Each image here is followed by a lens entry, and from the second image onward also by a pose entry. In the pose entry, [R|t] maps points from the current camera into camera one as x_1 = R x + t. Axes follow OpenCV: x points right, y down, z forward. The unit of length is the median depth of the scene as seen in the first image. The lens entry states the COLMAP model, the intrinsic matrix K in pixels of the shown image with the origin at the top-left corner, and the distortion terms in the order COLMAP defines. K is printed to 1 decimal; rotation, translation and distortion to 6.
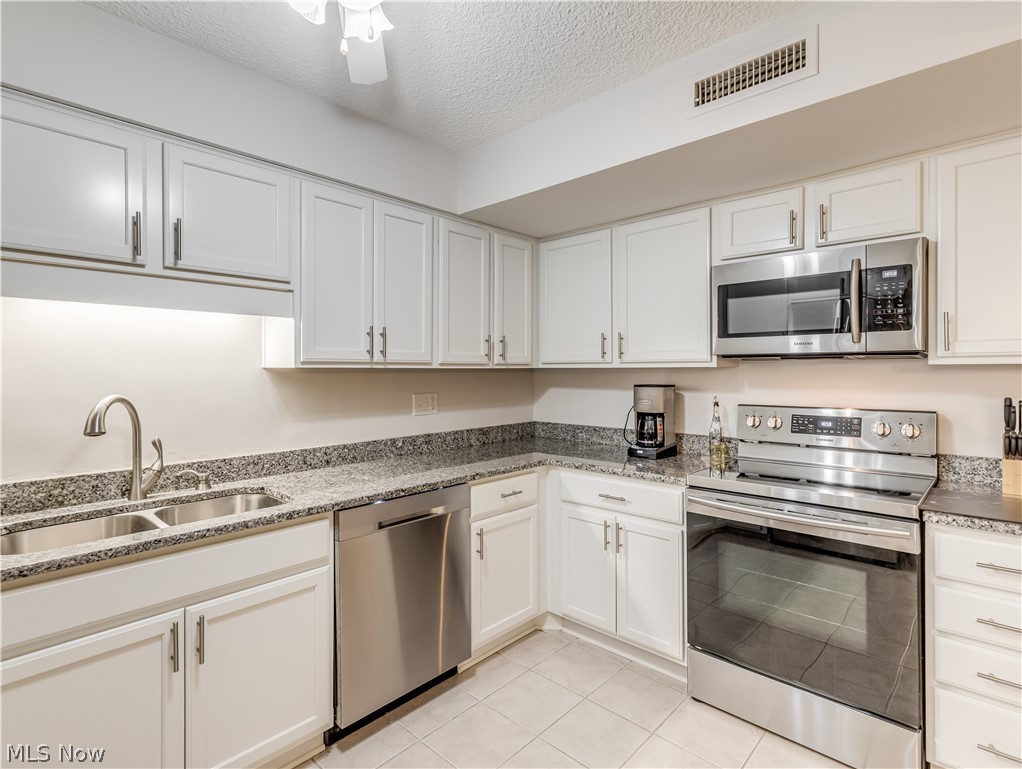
lens RADIAL K [[486.7, 0, 511.0], [0, 486.7, 384.5], [0, 0, 1]] dist [0.001356, 0.000167]
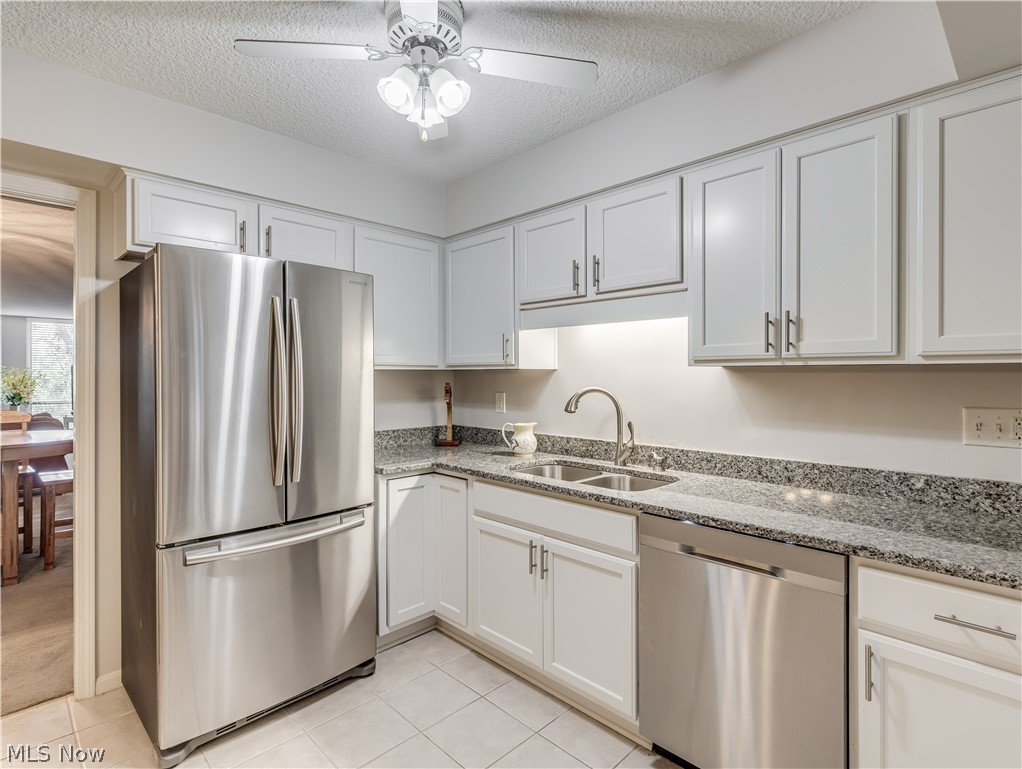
lens RADIAL K [[525.3, 0, 509.7], [0, 525.3, 377.5], [0, 0, 1]] dist [-0.002899, -0.000405]
pose [[-0.016540, 0.016248, -0.999731, 0.549658], [-0.020153, 0.999659, 0.016580, -0.019513], [0.999660, 0.020422, -0.016207, 0.577401]]
